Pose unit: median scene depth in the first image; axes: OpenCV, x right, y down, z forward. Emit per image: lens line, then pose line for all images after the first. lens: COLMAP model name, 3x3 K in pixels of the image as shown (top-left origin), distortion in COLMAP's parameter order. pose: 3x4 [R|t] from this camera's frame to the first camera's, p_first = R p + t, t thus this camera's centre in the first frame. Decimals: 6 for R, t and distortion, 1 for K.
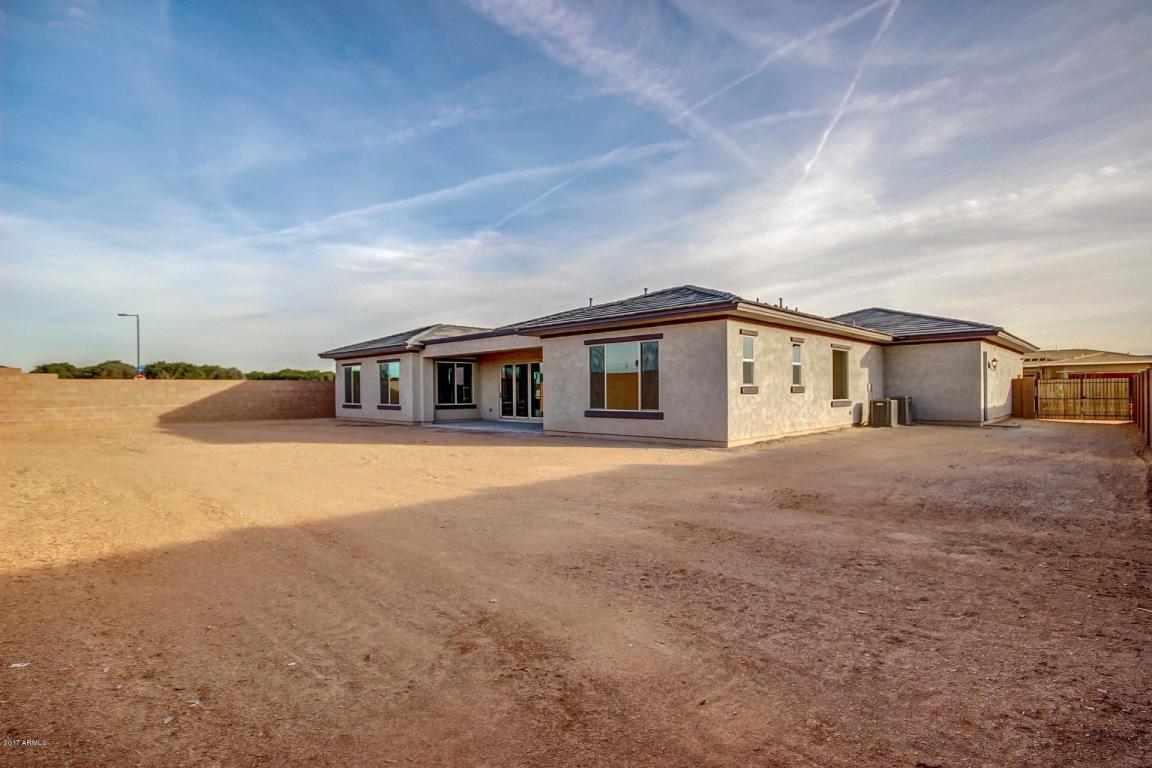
lens RADIAL K [[536.7, 0, 581.6], [0, 536.7, 391.2], [0, 0, 1]] dist [-0.000397, 0.000321]
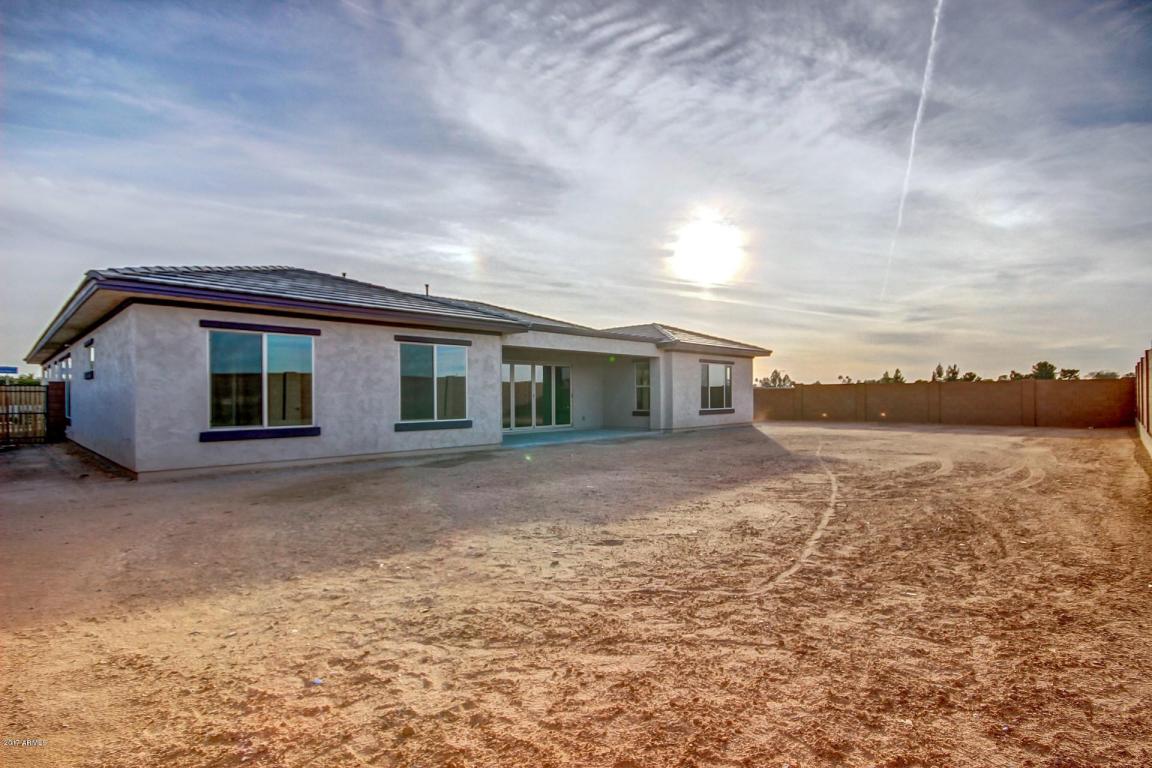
lens RADIAL K [[536.7, 0, 581.6], [0, 536.7, 391.2], [0, 0, 1]] dist [-0.000397, 0.000321]
pose [[0.051882, 0.018382, 0.998484, -0.804564], [0.009687, 0.999774, -0.018909, 0.006038], [-0.998606, 0.010654, 0.051692, 0.723915]]
